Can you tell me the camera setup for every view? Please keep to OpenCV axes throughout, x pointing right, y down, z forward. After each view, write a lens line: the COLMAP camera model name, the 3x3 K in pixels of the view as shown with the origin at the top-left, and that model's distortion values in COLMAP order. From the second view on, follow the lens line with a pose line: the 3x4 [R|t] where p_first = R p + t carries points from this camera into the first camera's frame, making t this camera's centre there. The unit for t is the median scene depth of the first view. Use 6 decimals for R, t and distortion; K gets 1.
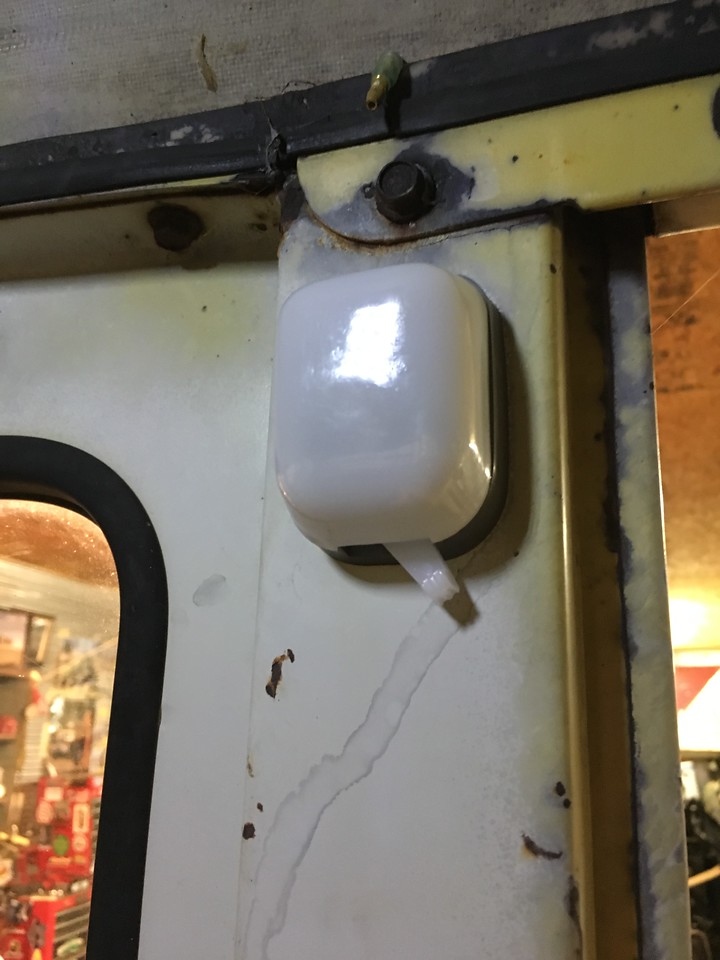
lens RADIAL K [[852.3, 0, 360.0], [0, 852.3, 480.0], [0, 0, 1]] dist [0.106397, -0.181522]
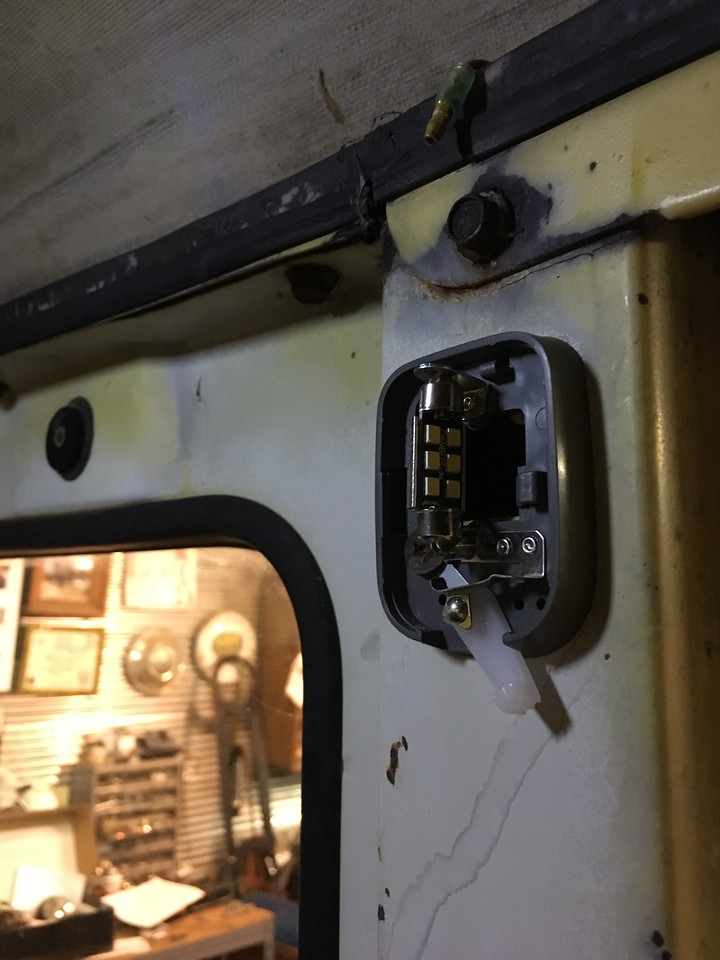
lens RADIAL K [[852.3, 0, 360.0], [0, 852.3, 480.0], [0, 0, 1]] dist [0.106397, -0.181522]
pose [[0.894643, -0.087021, -0.438225, 0.296137], [0.132995, 0.988255, 0.075267, -0.156113], [0.426529, -0.125618, 0.895708, 0.117426]]
